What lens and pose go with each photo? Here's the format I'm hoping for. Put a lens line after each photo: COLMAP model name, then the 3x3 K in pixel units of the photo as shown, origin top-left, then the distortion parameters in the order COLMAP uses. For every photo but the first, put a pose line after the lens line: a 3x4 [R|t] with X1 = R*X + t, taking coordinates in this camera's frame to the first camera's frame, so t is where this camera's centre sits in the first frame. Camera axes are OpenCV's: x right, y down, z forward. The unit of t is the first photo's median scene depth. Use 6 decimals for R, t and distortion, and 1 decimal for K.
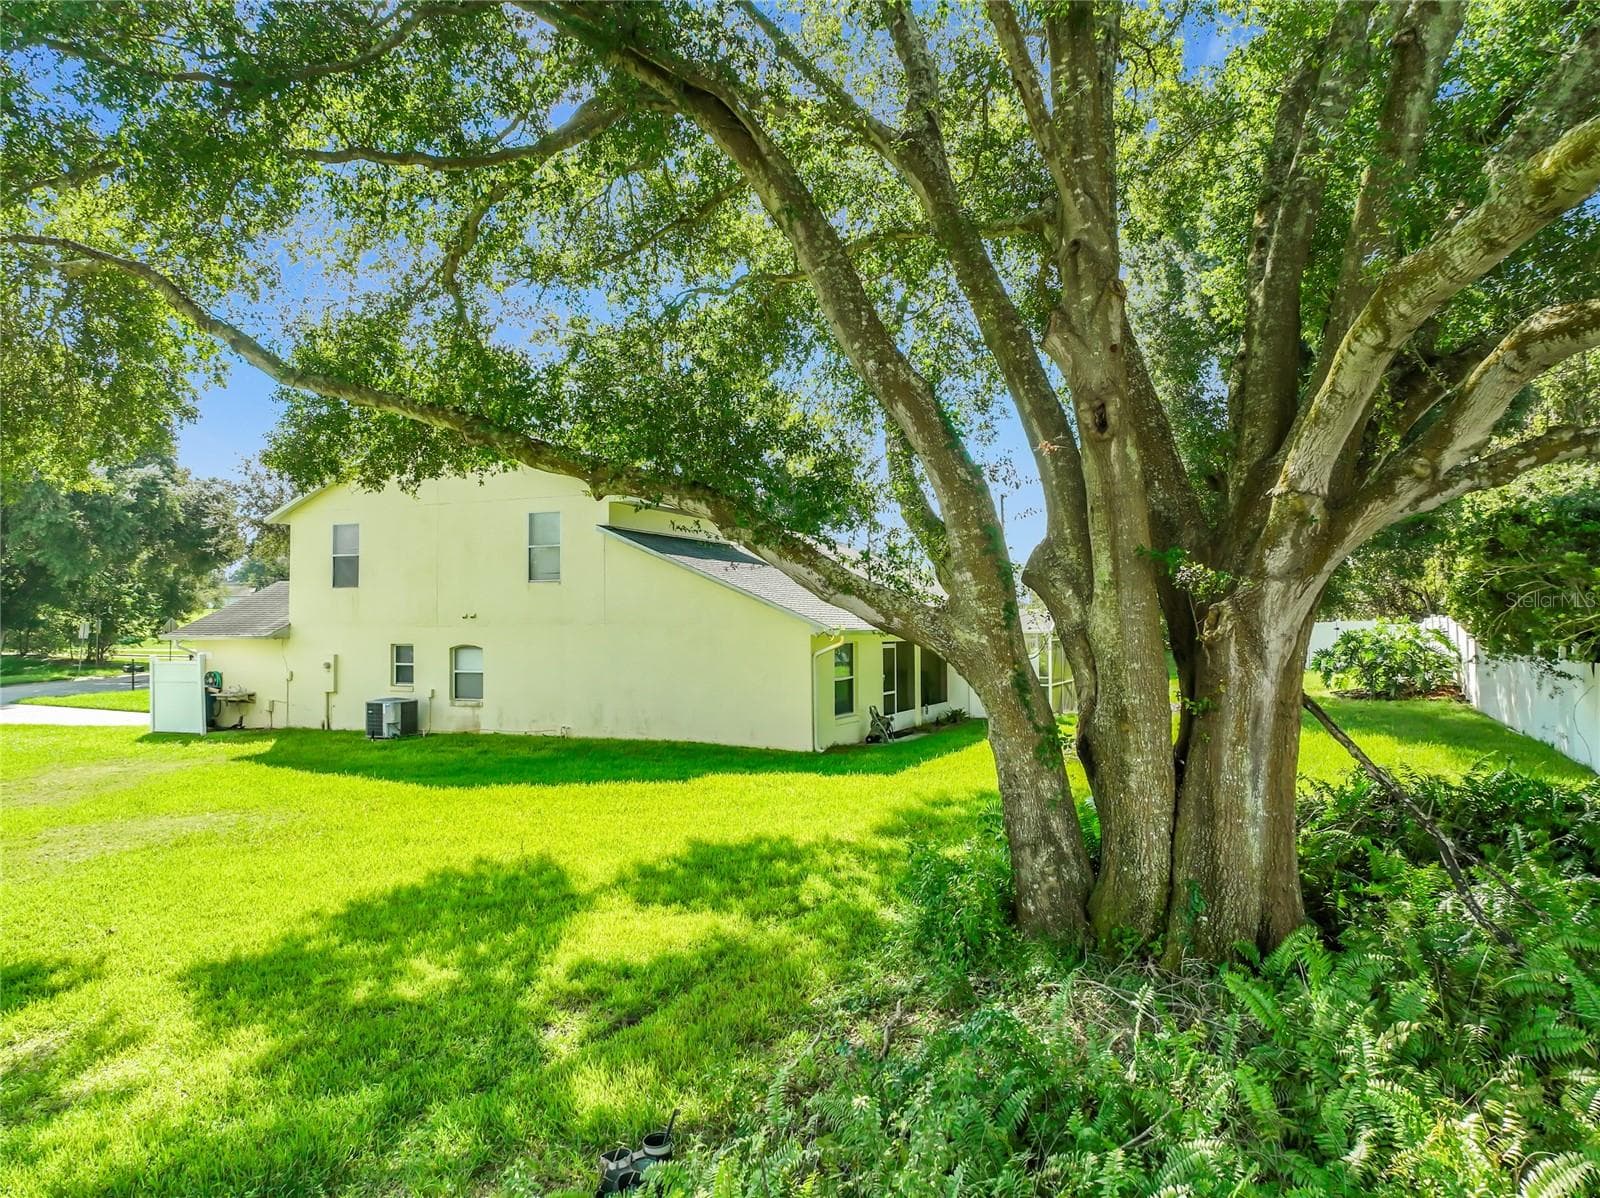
lens RADIAL K [[1140.6, 0, 803.4], [0, 1140.6, 609.9], [0, 0, 1]] dist [-0.000237, 0.027708]
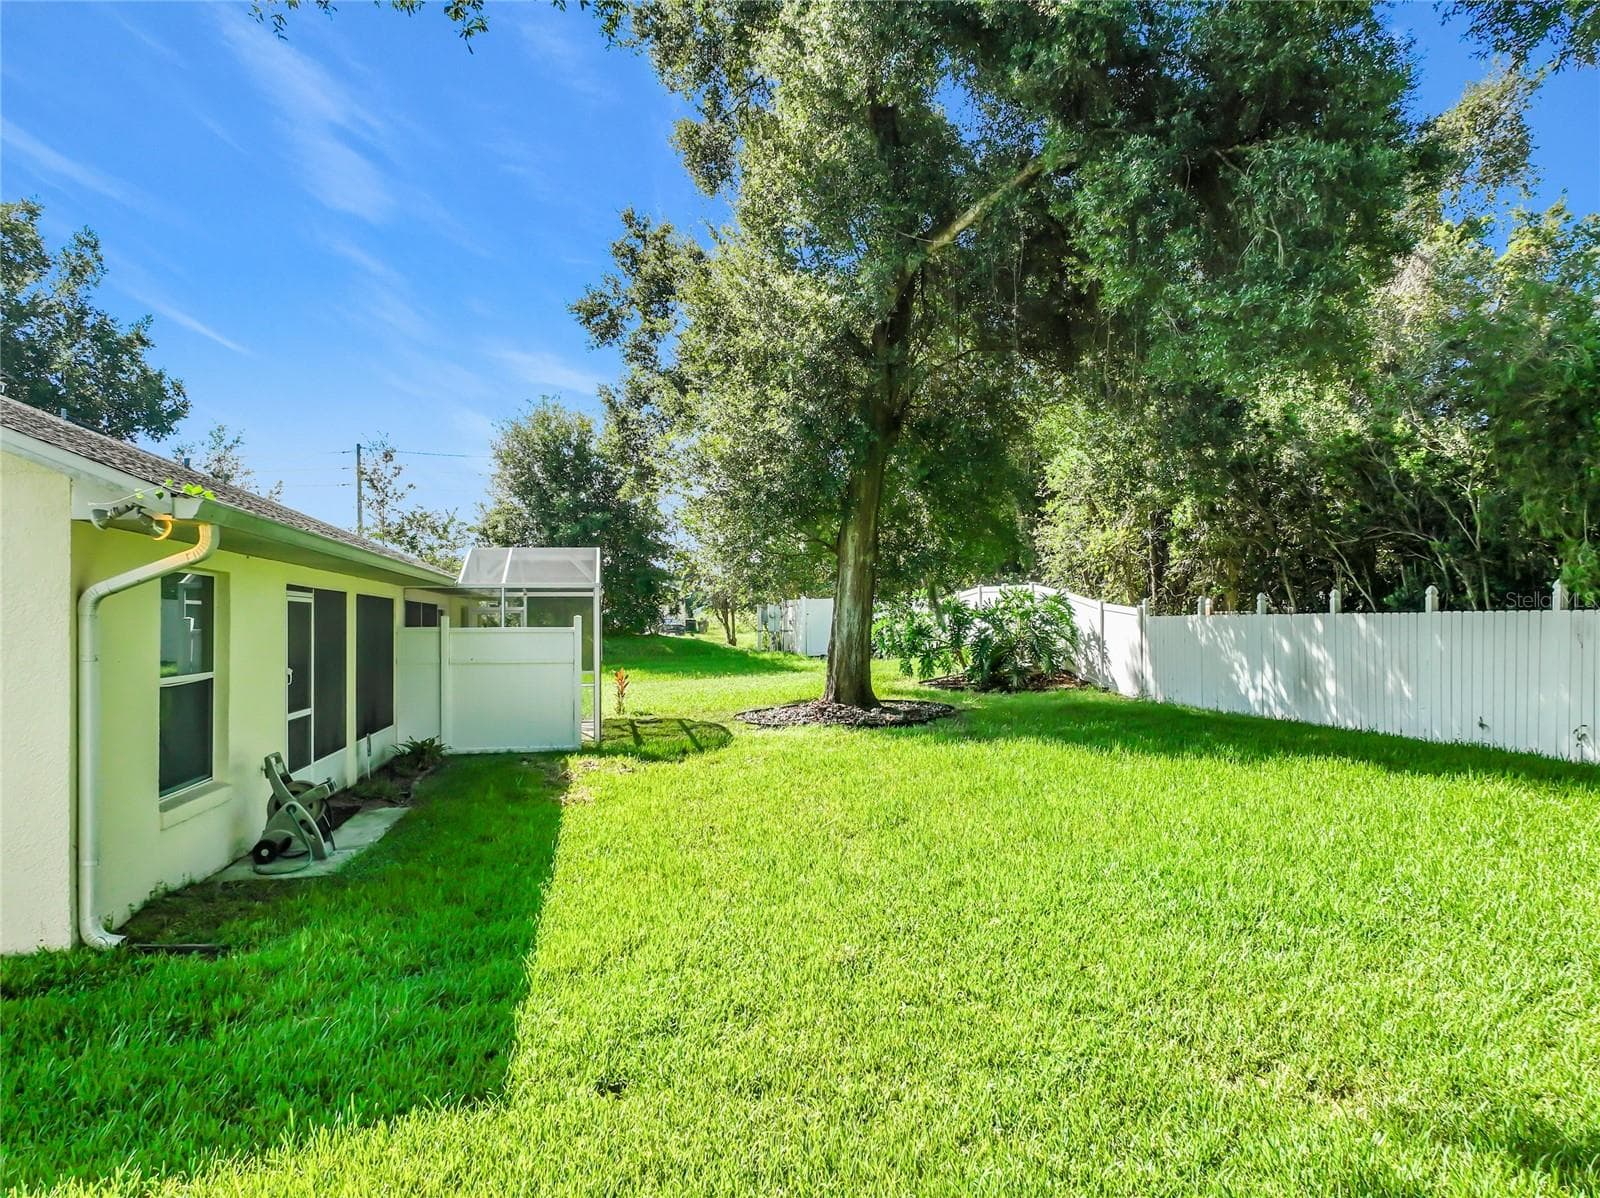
lens RADIAL K [[1140.6, 0, 803.4], [0, 1140.6, 609.9], [0, 0, 1]] dist [-0.000237, 0.027708]
pose [[0.830243, 0.007062, 0.557356, -0.002029], [-0.006989, 0.999973, -0.002260, 0.036154], [-0.557357, -0.002018, 0.830270, 0.572885]]
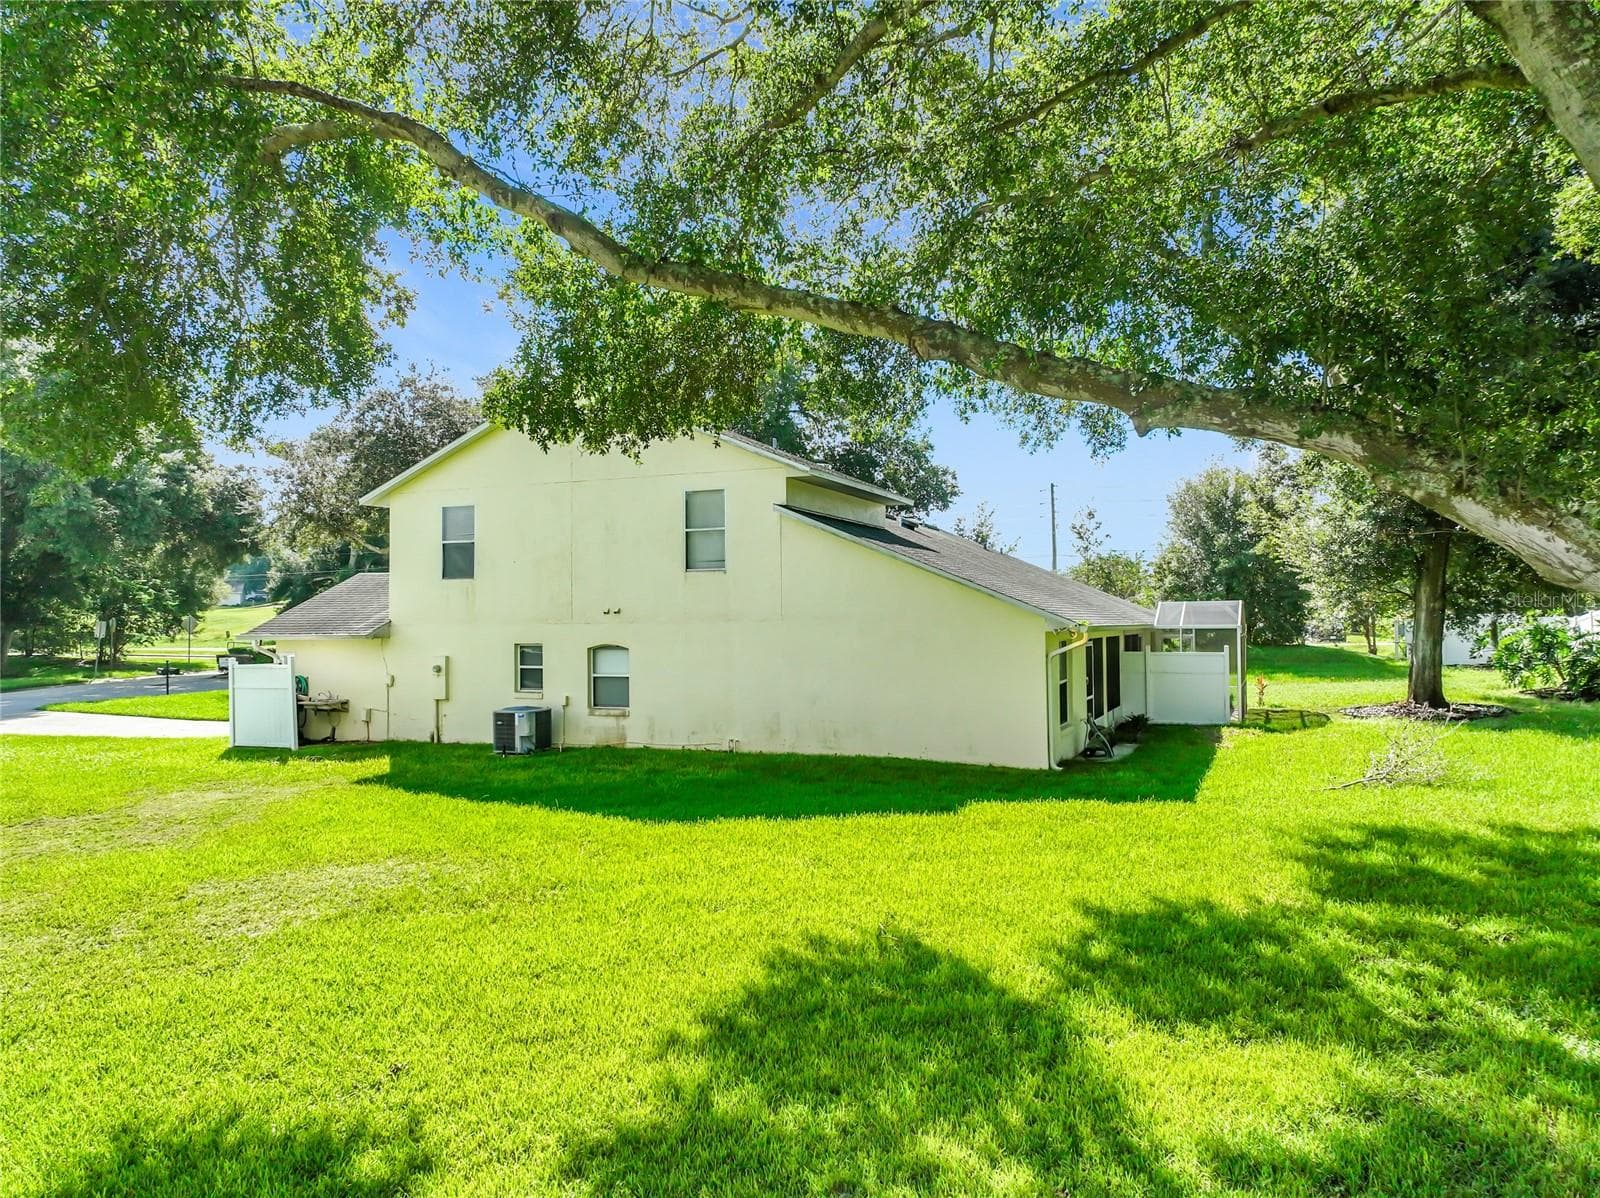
lens RADIAL K [[1130.6, 0, 813.8], [0, 1130.6, 597.2], [0, 0, 1]] dist [0.003331, 0.008620]
pose [[0.999583, -0.003107, 0.028711, -0.162837], [0.003306, 0.999971, -0.006874, 0.001228], [-0.028689, 0.006966, 0.999564, 0.139309]]
